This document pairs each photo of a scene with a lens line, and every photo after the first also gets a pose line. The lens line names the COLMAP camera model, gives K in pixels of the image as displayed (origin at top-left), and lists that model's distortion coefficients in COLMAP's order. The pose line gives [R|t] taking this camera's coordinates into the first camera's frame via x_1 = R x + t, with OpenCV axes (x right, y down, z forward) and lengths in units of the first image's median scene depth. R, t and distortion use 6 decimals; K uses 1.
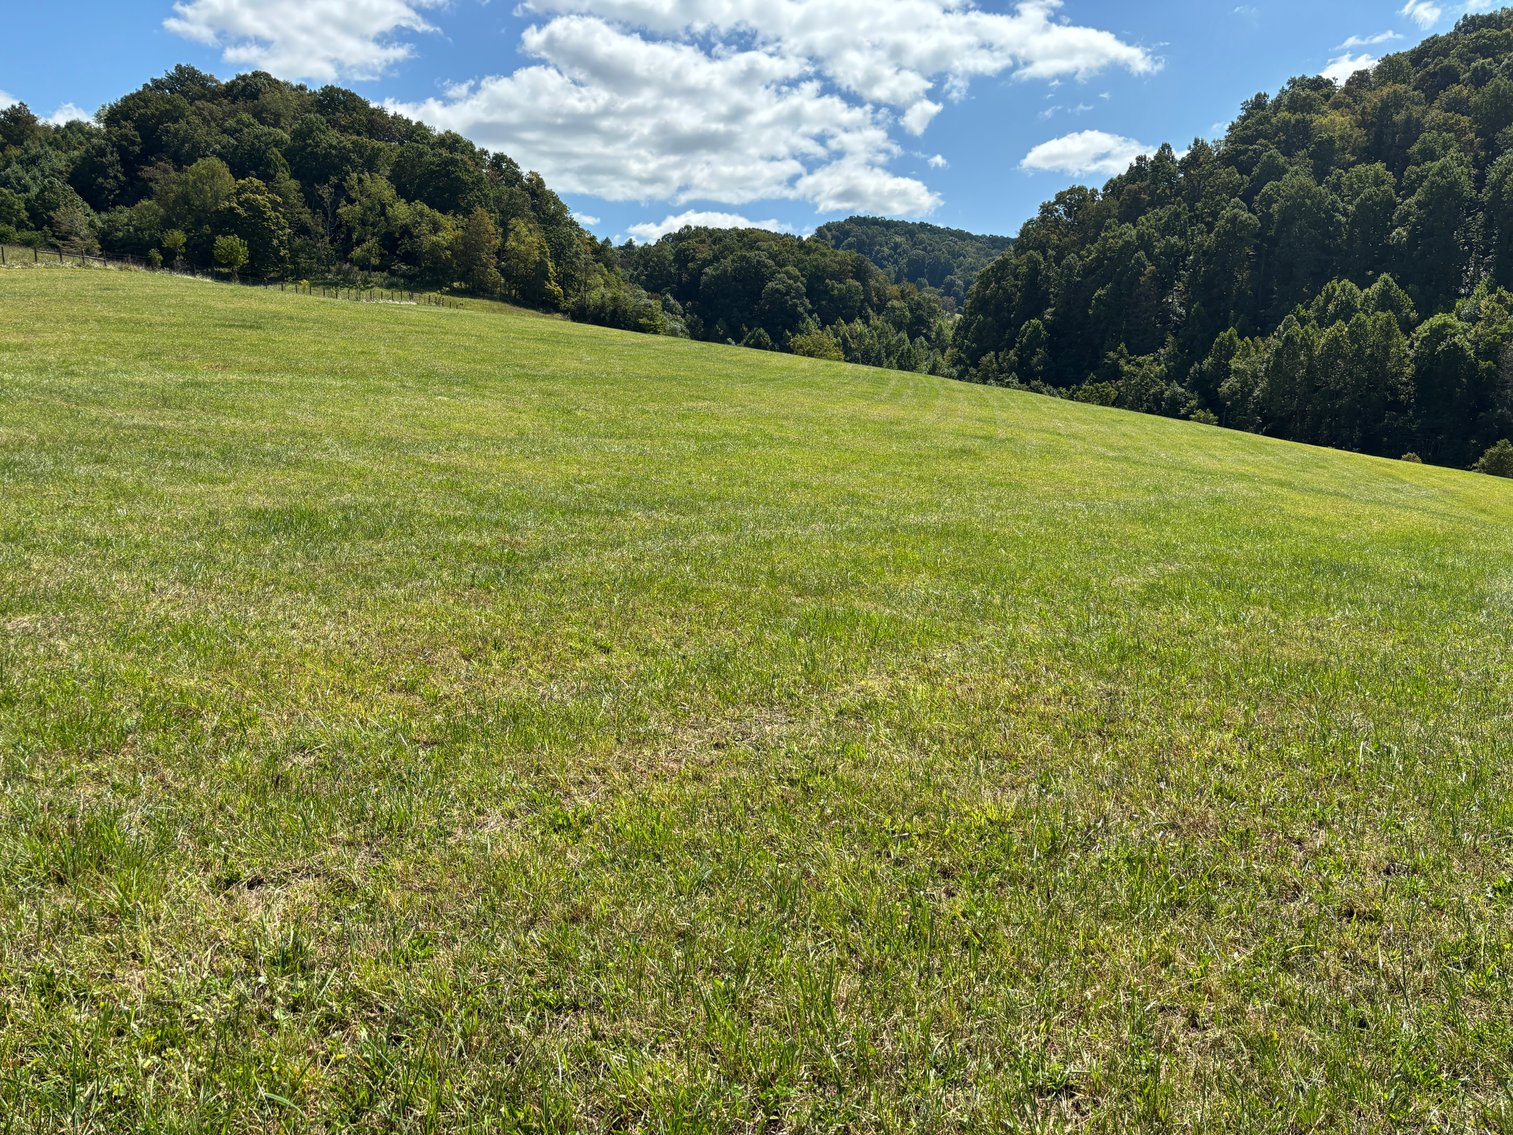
lens RADIAL K [[1141.6, 0, 769.3], [0, 1141.6, 575.6], [0, 0, 1]] dist [0.052884, -0.052013]
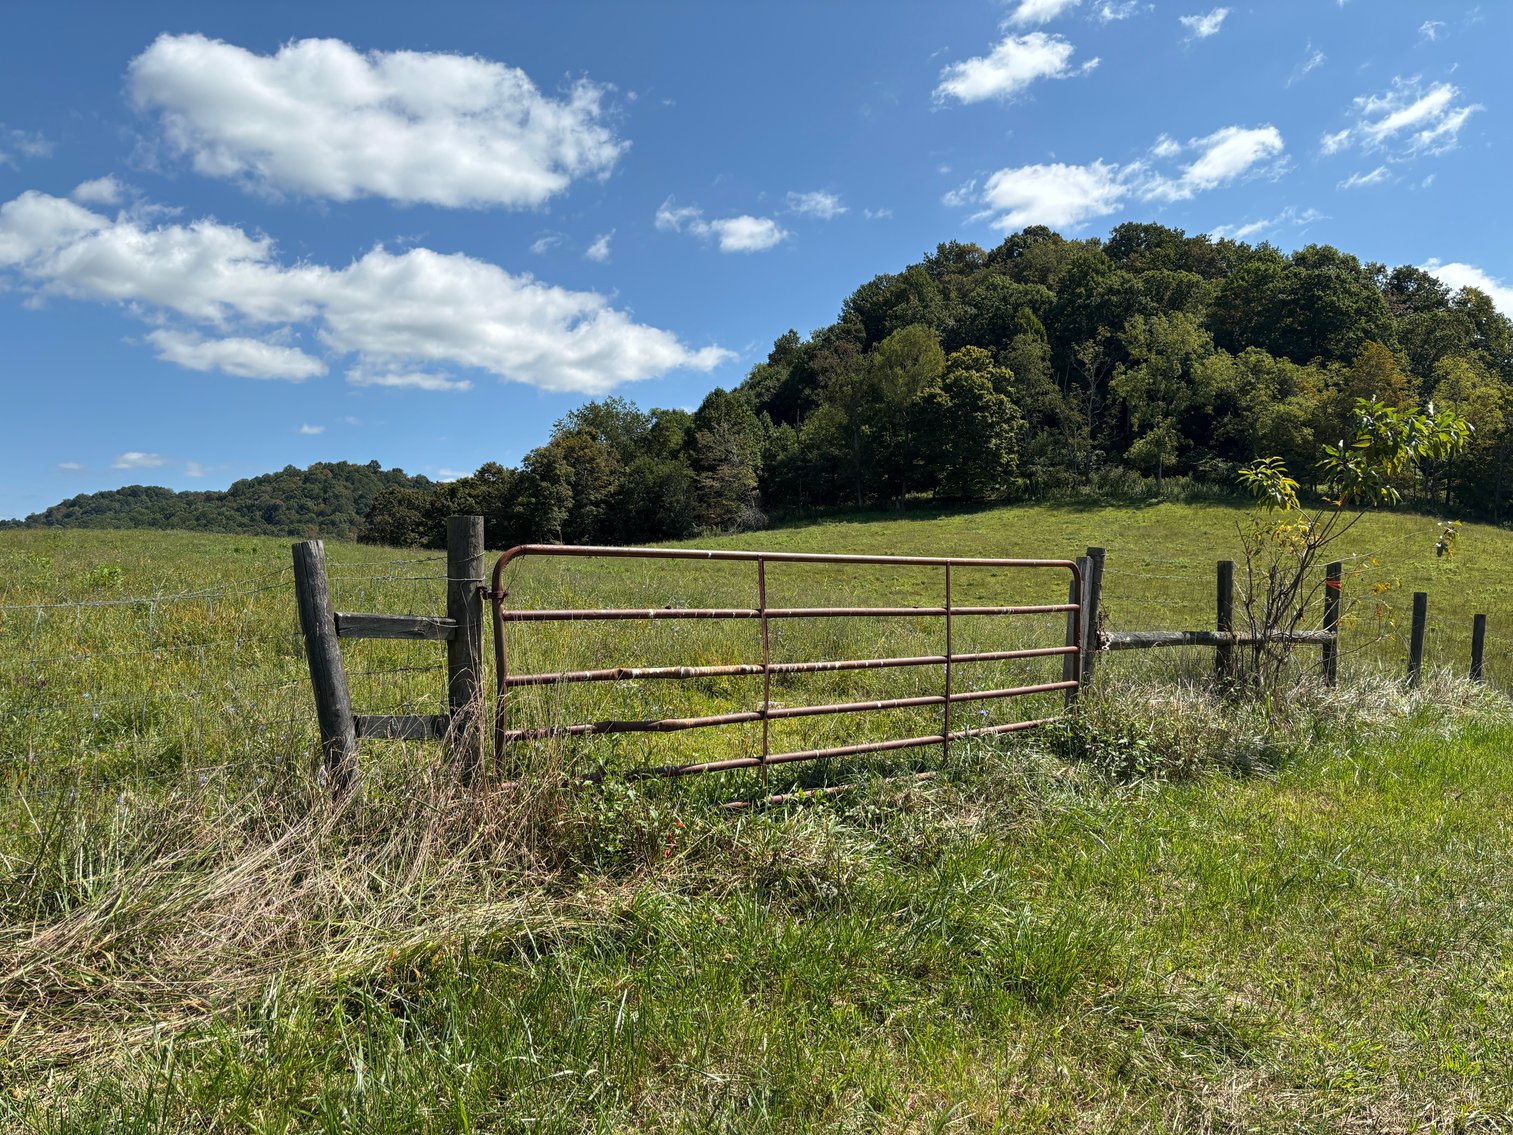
lens RADIAL K [[1141.6, 0, 759.7], [0, 1141.6, 577.0], [0, 0, 1]] dist [0.052884, -0.052013]
pose [[0.761991, -0.026860, -0.647030, -0.130116], [-0.093020, 0.984239, -0.150405, -0.111319], [0.640872, 0.174794, 0.747483, 0.453866]]
